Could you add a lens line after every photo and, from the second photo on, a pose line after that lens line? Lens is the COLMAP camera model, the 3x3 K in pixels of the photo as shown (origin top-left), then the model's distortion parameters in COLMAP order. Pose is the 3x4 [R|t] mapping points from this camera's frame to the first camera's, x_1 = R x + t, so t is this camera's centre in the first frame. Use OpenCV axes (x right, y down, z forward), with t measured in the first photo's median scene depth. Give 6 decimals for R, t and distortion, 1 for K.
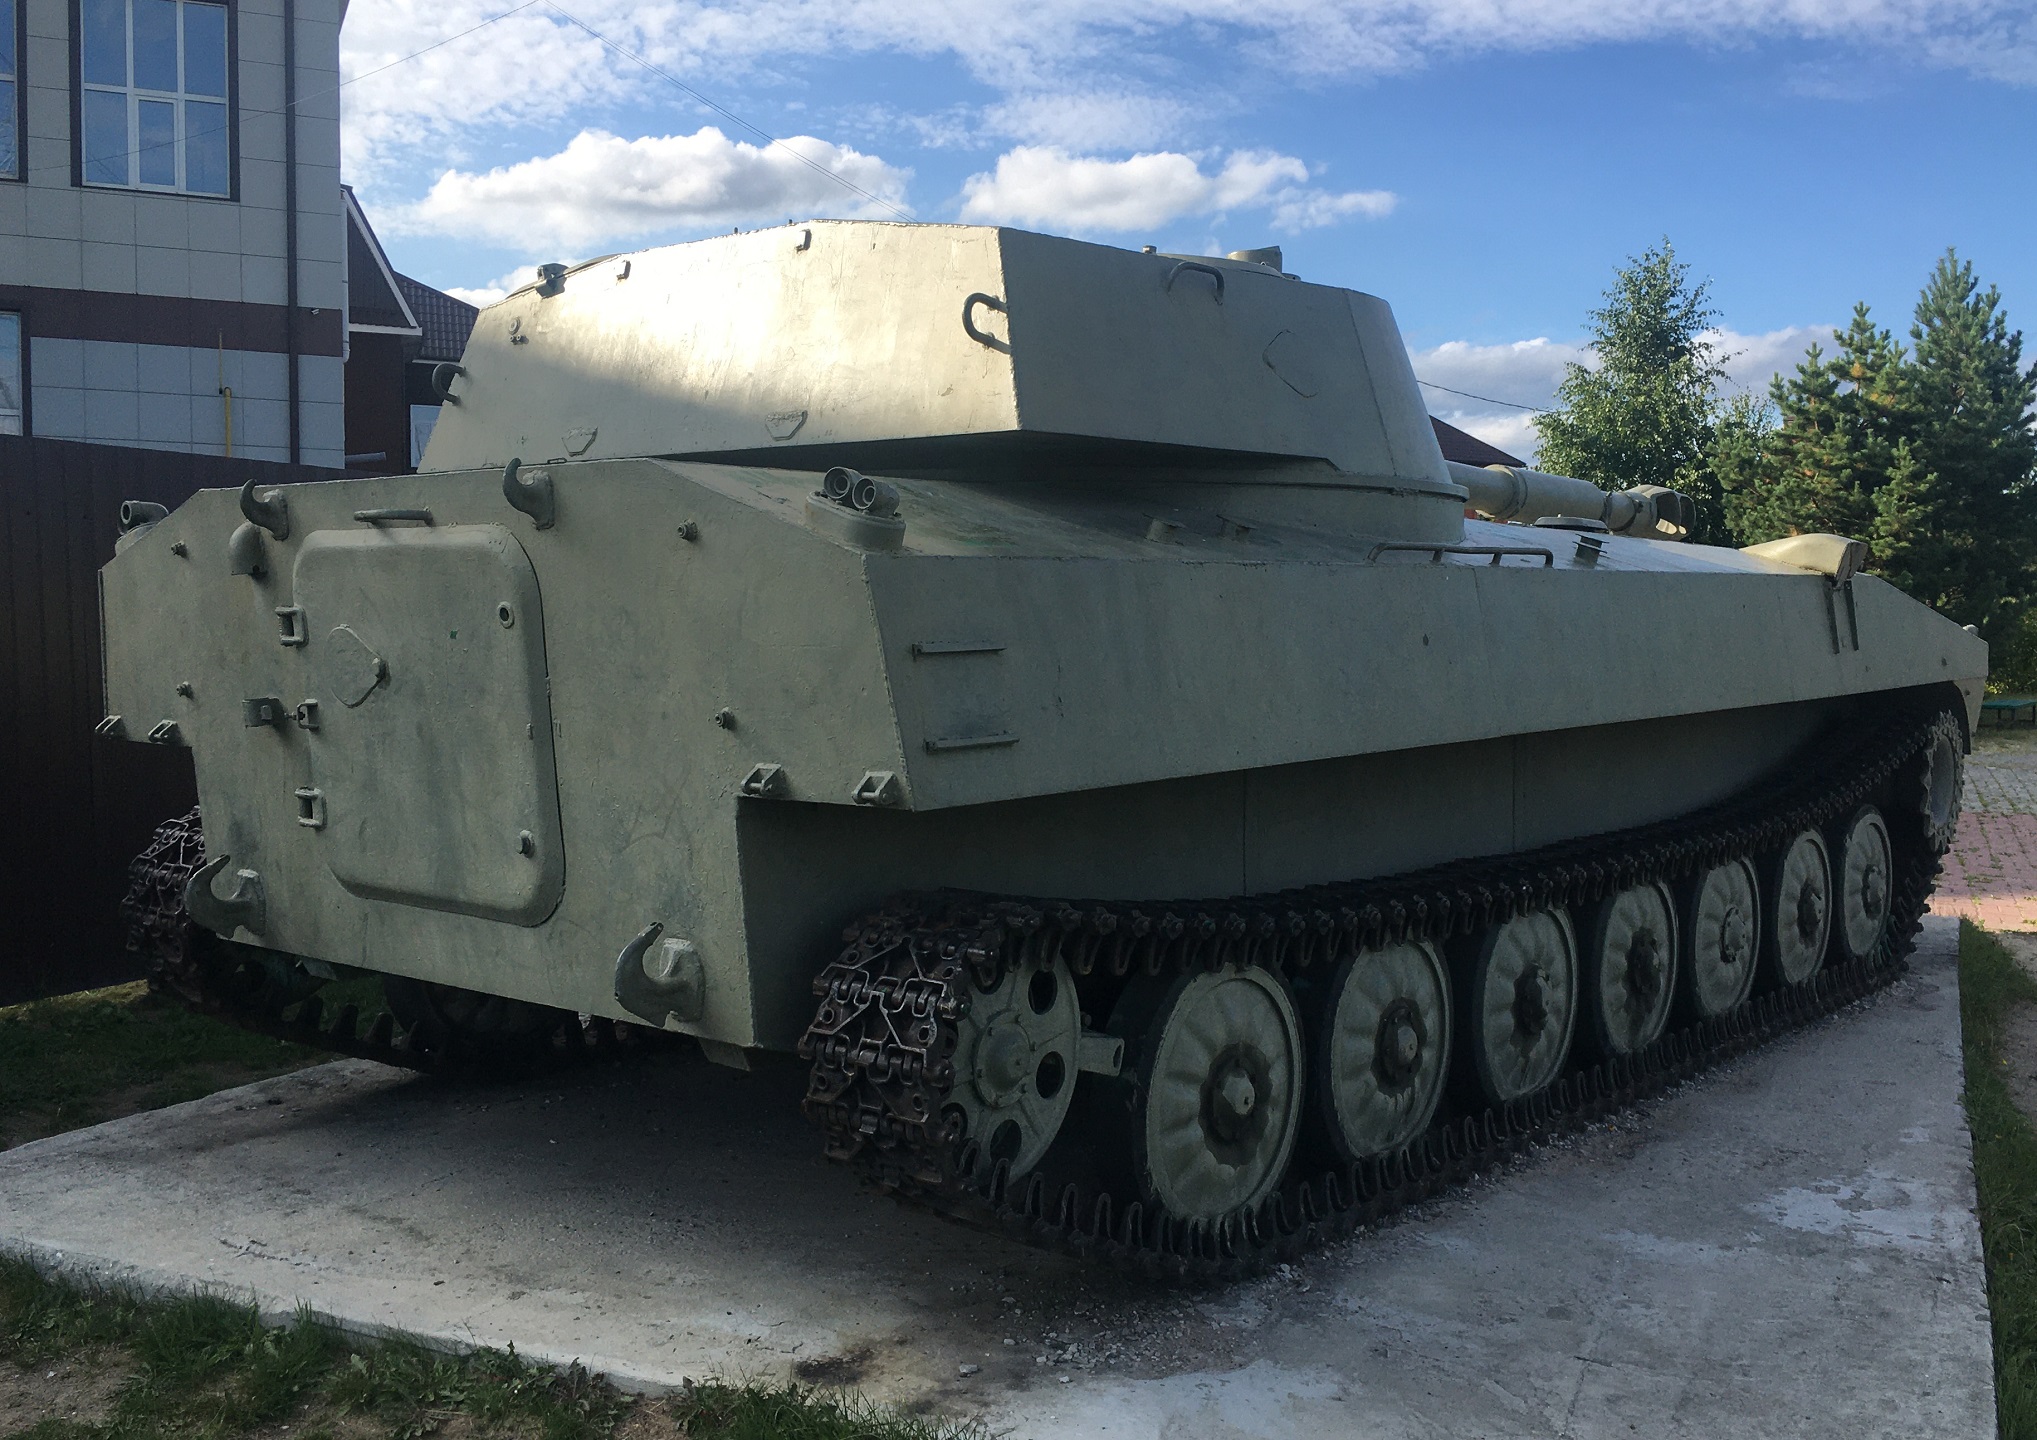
lens RADIAL K [[1871.5, 0, 1017.4], [0, 1871.5, 728.4], [0, 0, 1]] dist [0.065445, 0.000000]
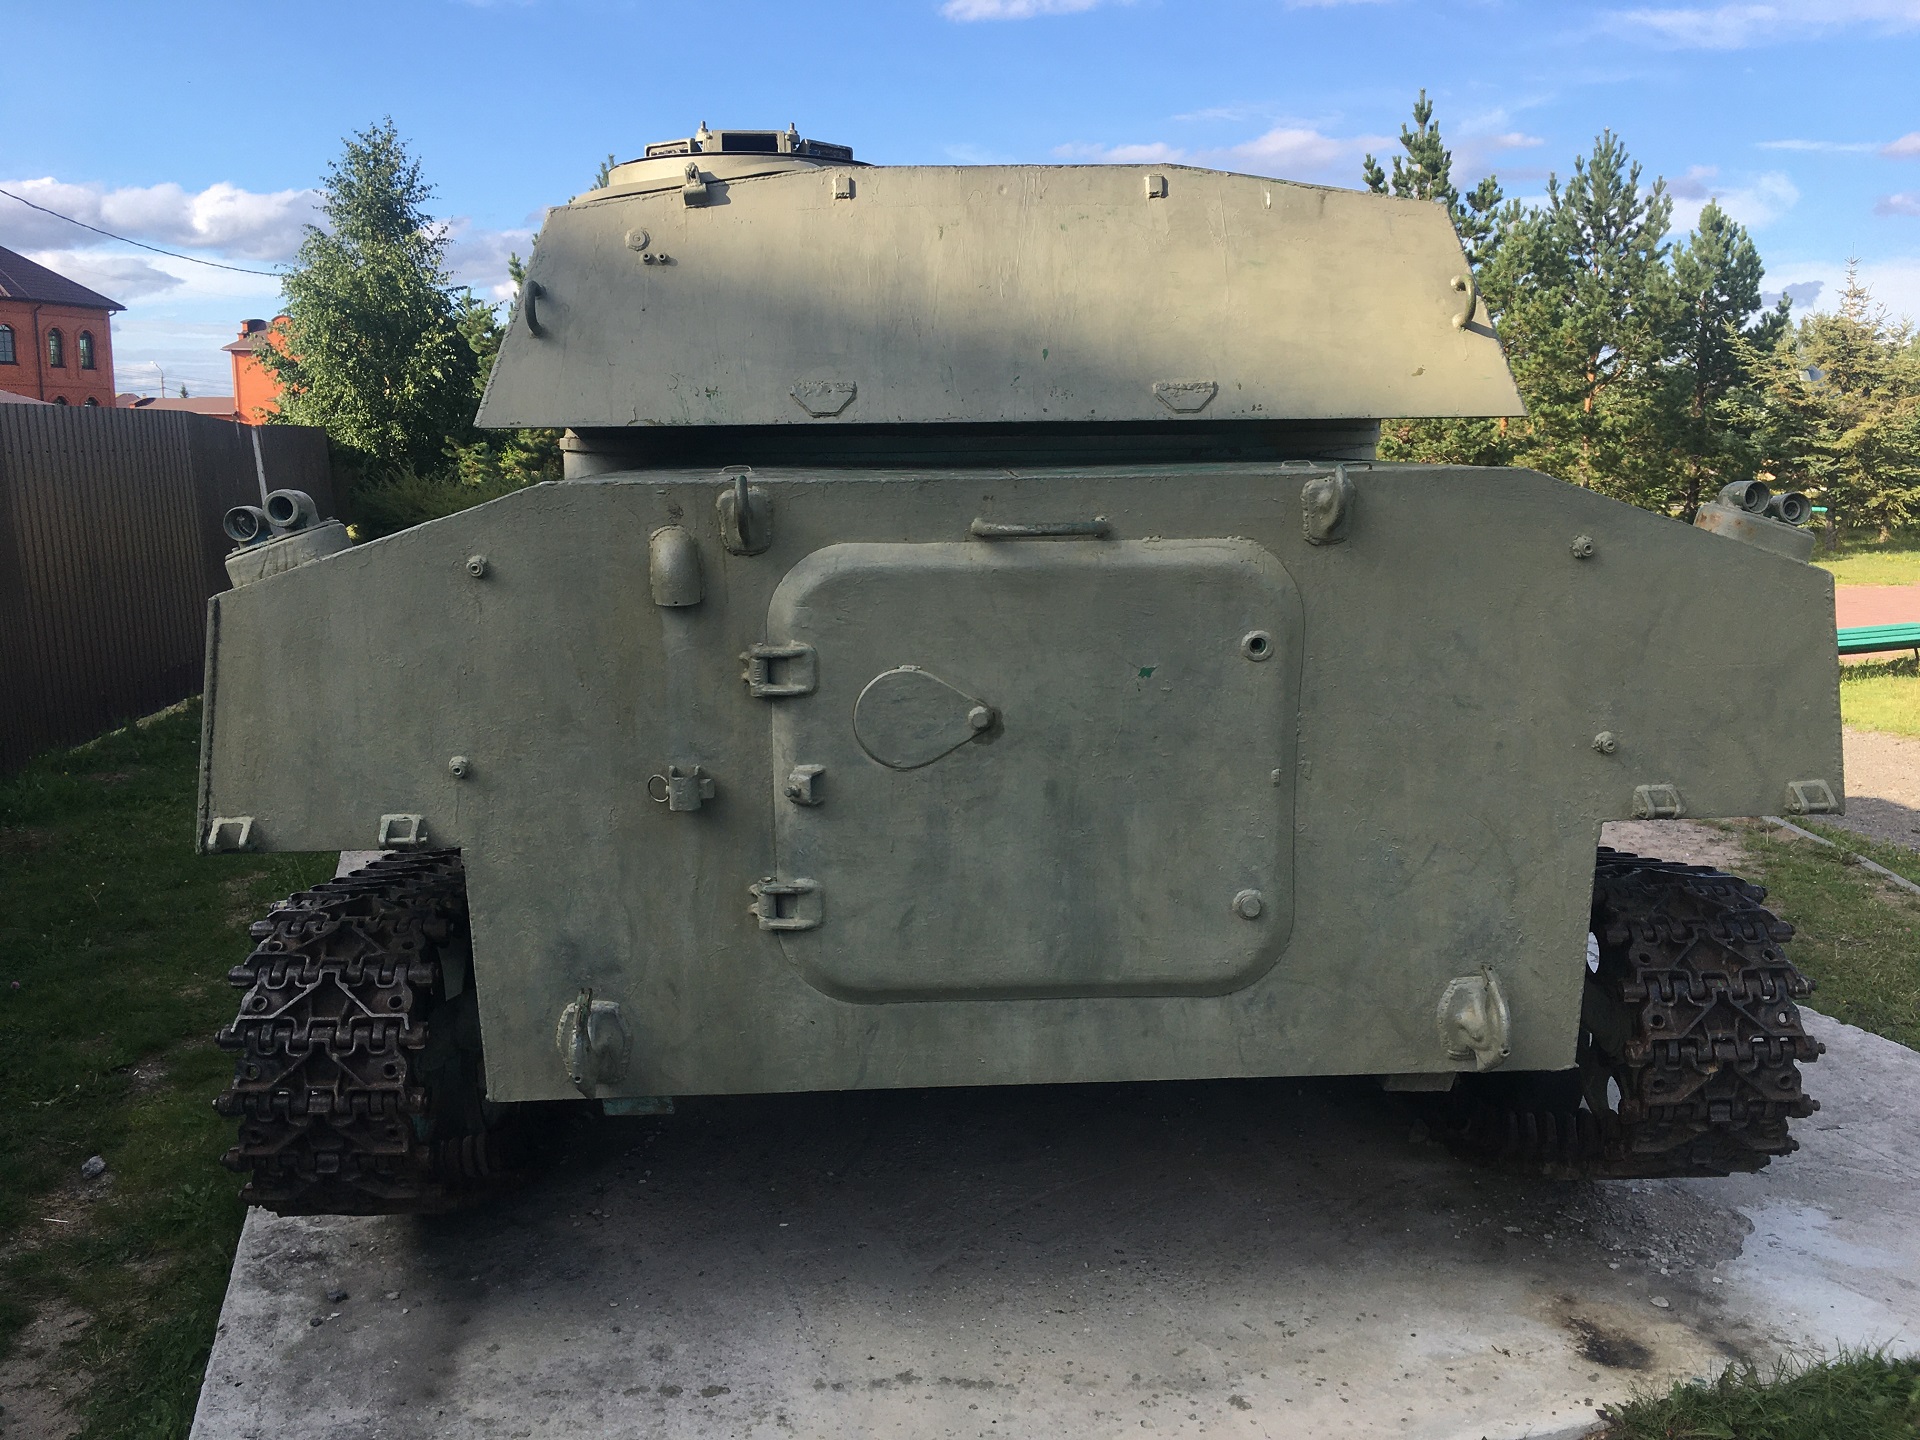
lens RADIAL K [[1642.4, 0, 963.4], [0, 1642.4, 709.6], [0, 0, 1]] dist [0.079579, -0.119976]
pose [[0.748085, -0.119000, 0.652846, -0.782084], [0.057375, 0.991705, 0.115022, -0.113699], [-0.661118, -0.048589, 0.748706, 0.483382]]
